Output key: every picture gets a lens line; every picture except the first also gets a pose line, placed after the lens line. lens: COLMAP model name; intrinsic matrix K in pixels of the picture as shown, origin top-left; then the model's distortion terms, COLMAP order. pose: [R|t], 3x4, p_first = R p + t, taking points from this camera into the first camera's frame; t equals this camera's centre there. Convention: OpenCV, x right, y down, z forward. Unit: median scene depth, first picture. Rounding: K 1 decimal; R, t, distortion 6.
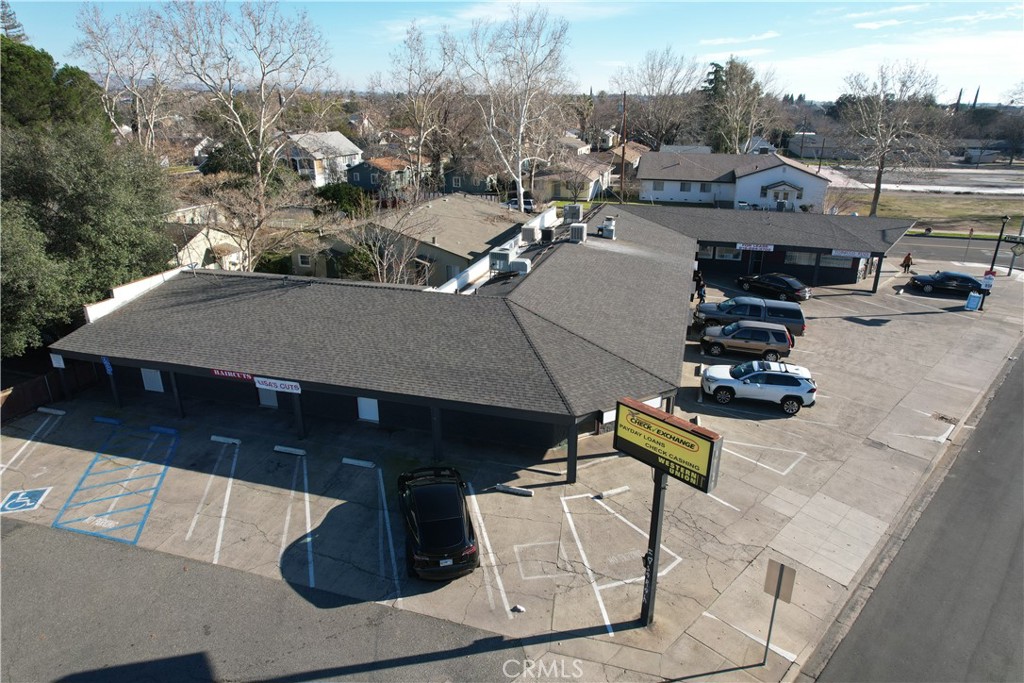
lens RADIAL K [[649.8, 0, 512.0], [0, 649.8, 341.5], [0, 0, 1]] dist [-0.042535, 0.002656]
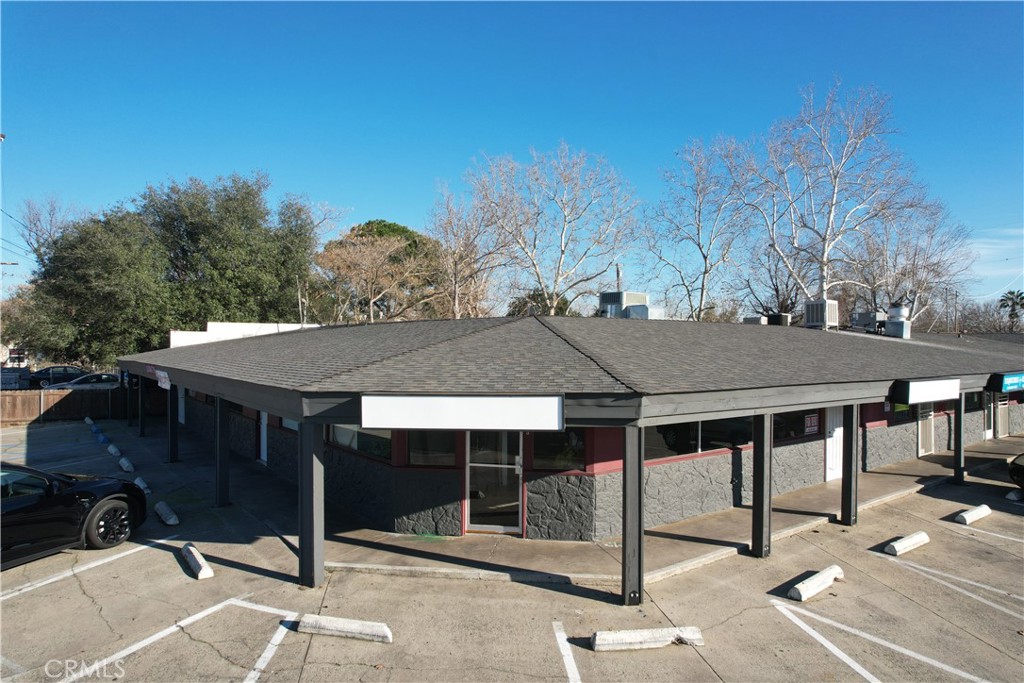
lens RADIAL K [[649.8, 0, 512.0], [0, 649.8, 341.5], [0, 0, 1]] dist [-0.042535, 0.002656]
pose [[0.802027, 0.000282, -0.597288, 0.342450], [-0.209403, 0.936662, -0.280741, 0.130883], [0.559378, 0.350235, 0.751287, 0.580923]]
